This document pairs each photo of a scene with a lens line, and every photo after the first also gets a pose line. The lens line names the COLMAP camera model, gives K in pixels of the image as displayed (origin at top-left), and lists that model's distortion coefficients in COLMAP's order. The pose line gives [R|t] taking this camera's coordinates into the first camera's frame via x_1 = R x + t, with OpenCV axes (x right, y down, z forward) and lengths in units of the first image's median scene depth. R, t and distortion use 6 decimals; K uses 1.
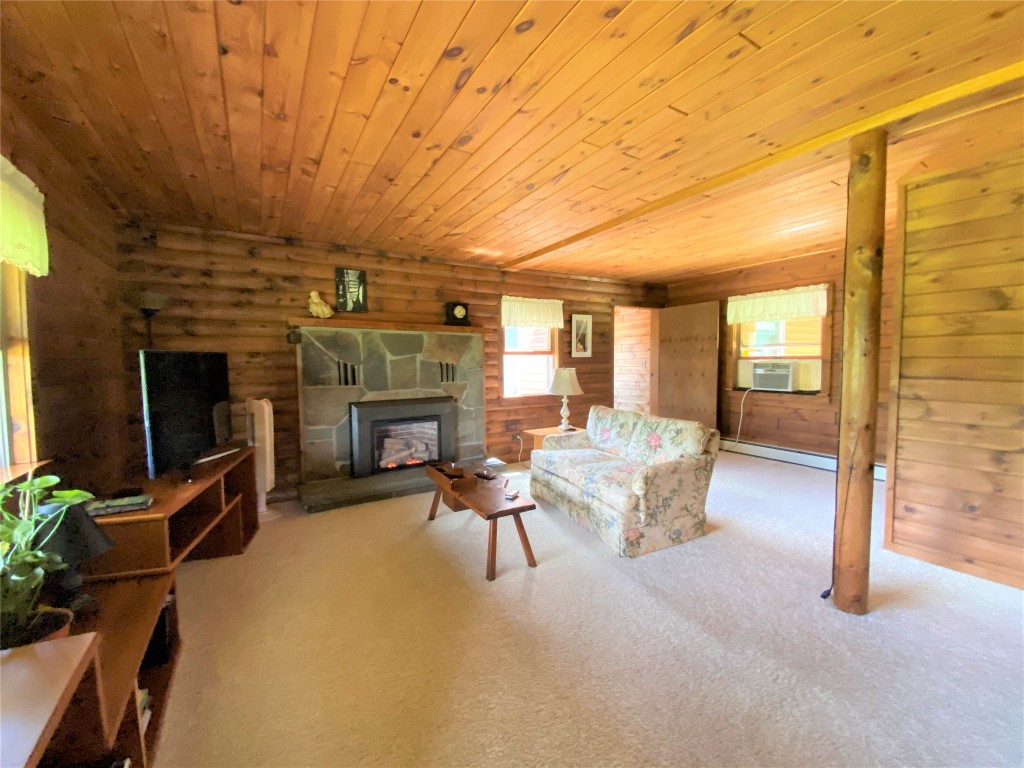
lens RADIAL K [[409.9, 0, 513.4], [0, 409.9, 379.0], [0, 0, 1]] dist [-0.017154, -0.000972]
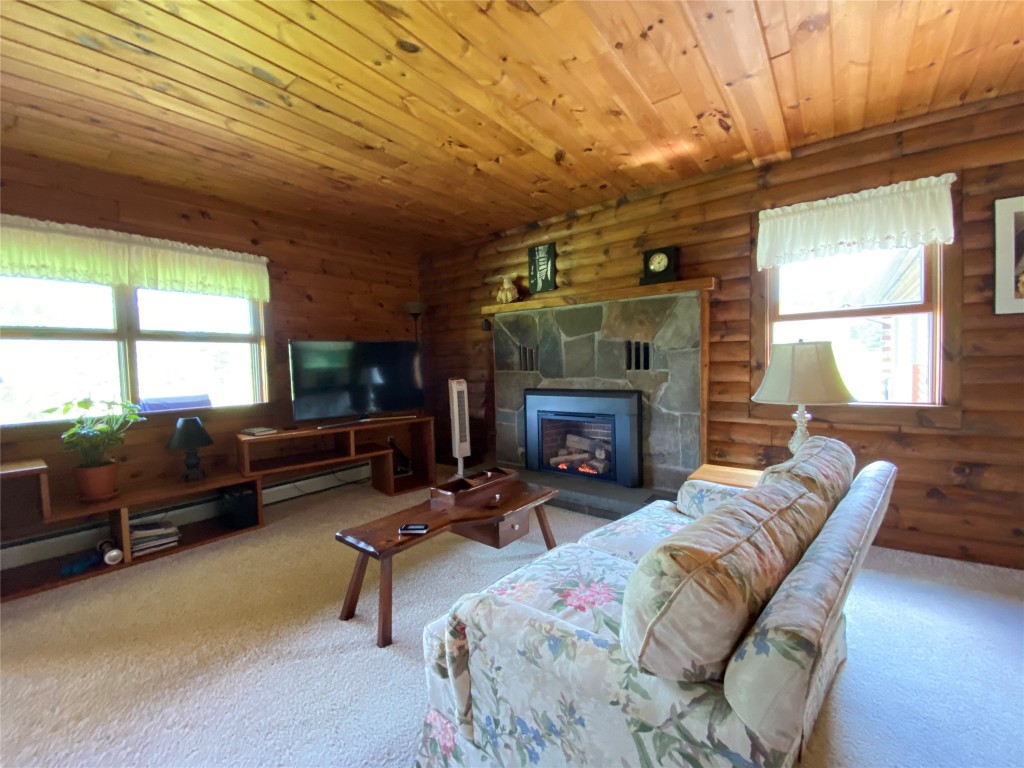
lens RADIAL K [[409.9, 0, 512.3], [0, 409.9, 389.9], [0, 0, 1]] dist [-0.017154, -0.000972]
pose [[0.328039, 0.052456, -0.943207, 0.441599], [-0.028248, 0.998555, 0.045710, 0.016246], [0.944242, 0.011649, 0.329047, 0.600360]]
